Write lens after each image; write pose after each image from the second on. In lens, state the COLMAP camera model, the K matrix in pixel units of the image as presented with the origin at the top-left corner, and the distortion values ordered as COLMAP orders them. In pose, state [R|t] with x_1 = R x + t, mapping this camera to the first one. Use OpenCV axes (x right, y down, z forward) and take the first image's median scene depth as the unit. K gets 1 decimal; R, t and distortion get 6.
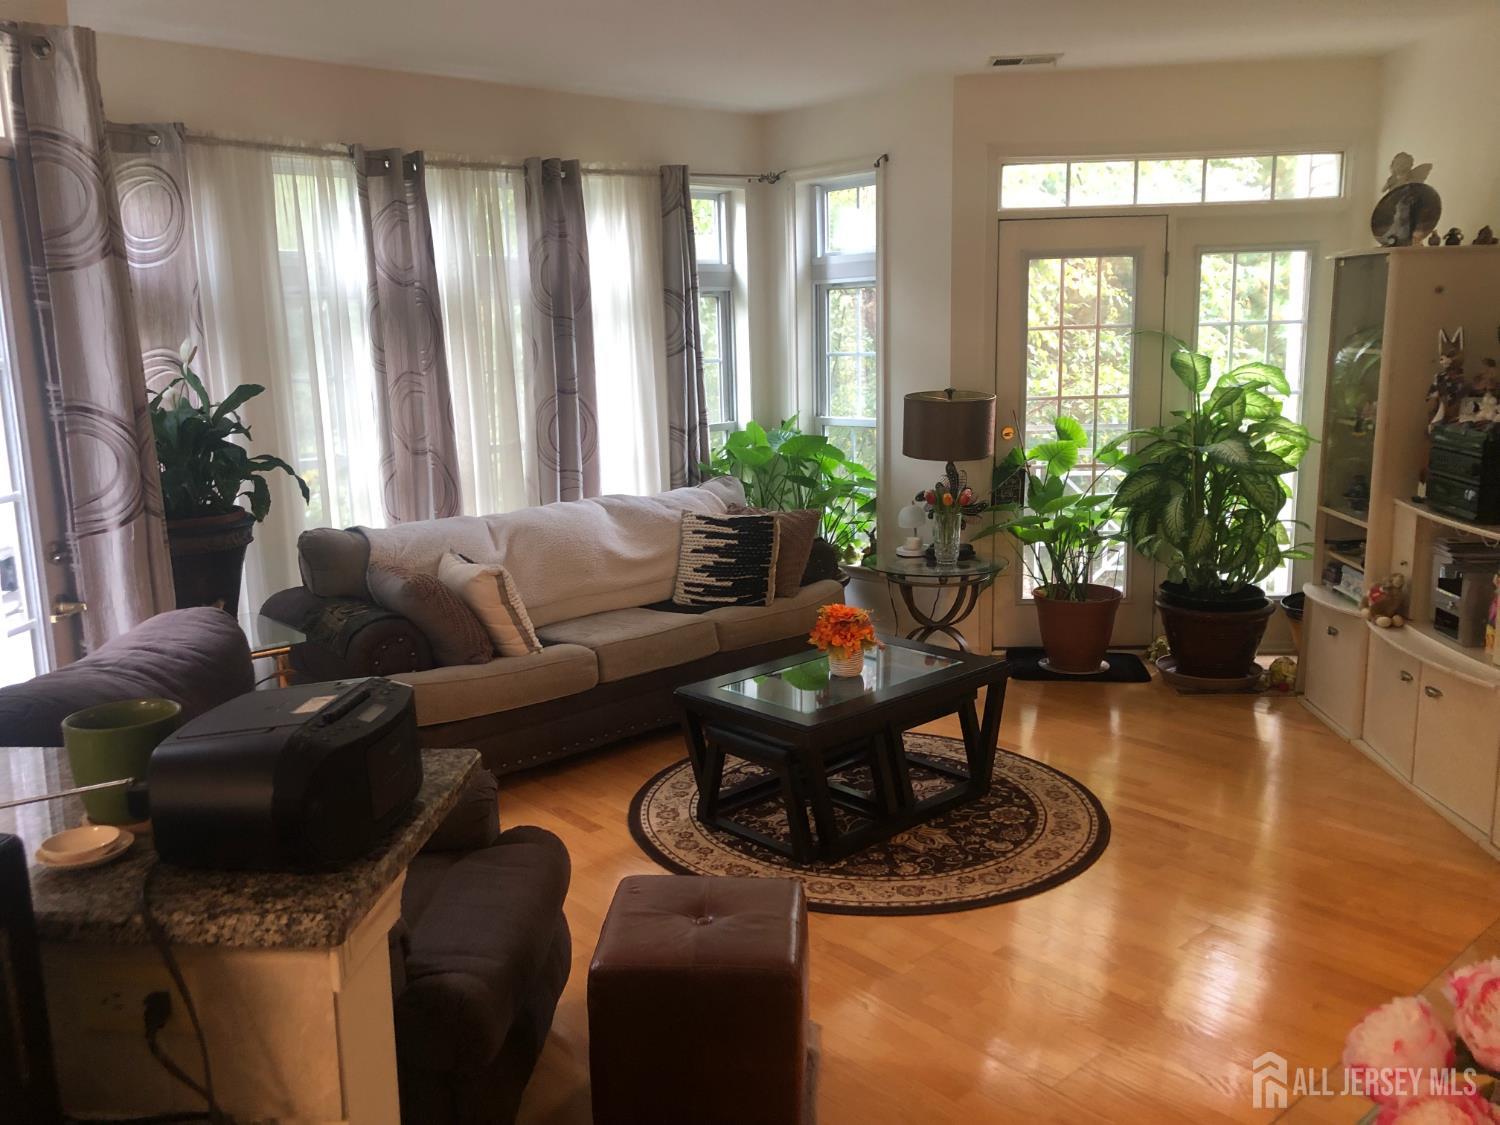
lens RADIAL K [[1233.0, 0, 750.3], [0, 1233.0, 590.2], [0, 0, 1]] dist [0.032572, -0.110429]
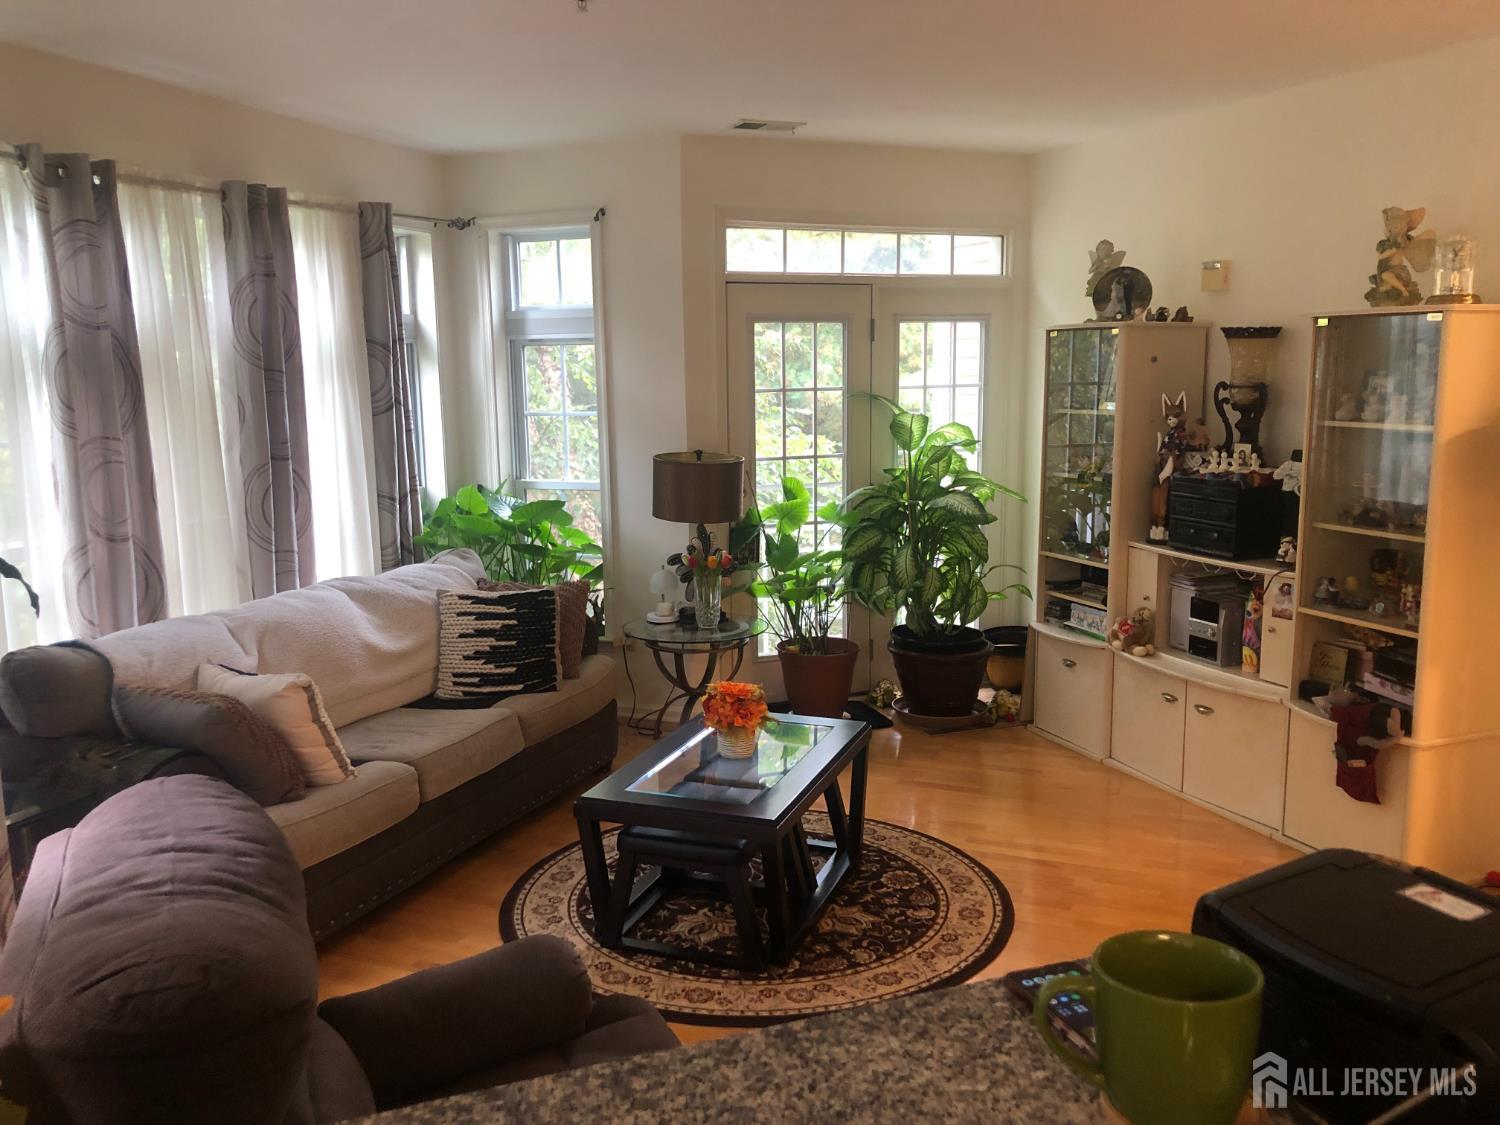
lens RADIAL K [[1234.6, 0, 750.0], [0, 1234.6, 562.5], [0, 0, 1]] dist [0.009641, 0.002401]
pose [[0.893500, -0.053102, 0.445912, -0.248250], [0.081789, 0.995619, -0.045321, -0.026899], [-0.441552, 0.076965, 0.893929, 0.117594]]
